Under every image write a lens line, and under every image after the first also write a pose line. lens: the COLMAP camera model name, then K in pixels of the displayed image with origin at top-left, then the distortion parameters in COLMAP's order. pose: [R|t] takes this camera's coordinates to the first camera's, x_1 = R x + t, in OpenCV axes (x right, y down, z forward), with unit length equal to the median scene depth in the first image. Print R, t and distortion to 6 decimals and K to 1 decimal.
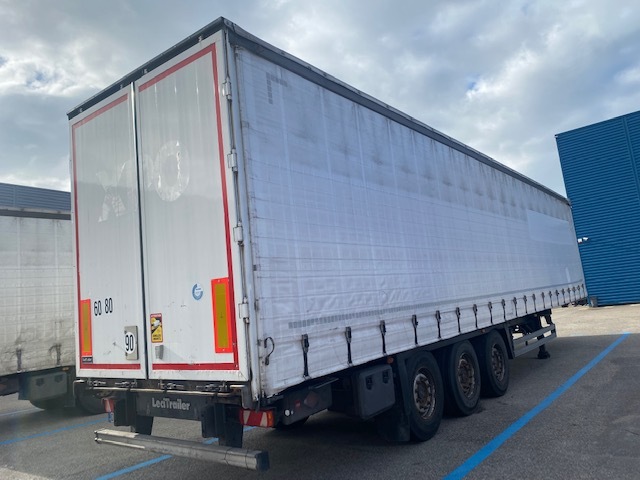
lens RADIAL K [[493.3, 0, 332.3], [0, 493.3, 241.6], [0, 0, 1]] dist [0.006959, 0.001653]
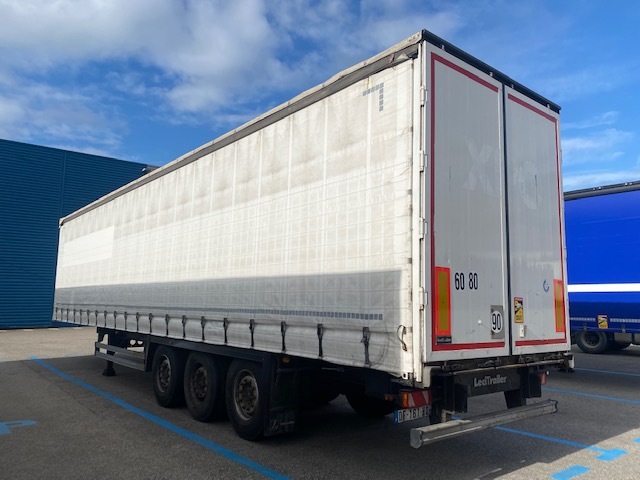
lens RADIAL K [[496.7, 0, 320.8], [0, 496.7, 243.5], [0, 0, 1]] dist [0.001769, -0.001067]
pose [[0.236505, 0.221231, 0.946109, -1.559649], [-0.160374, 0.969266, -0.186556, 0.308562], [-0.958304, -0.107609, 0.264716, 1.131362]]
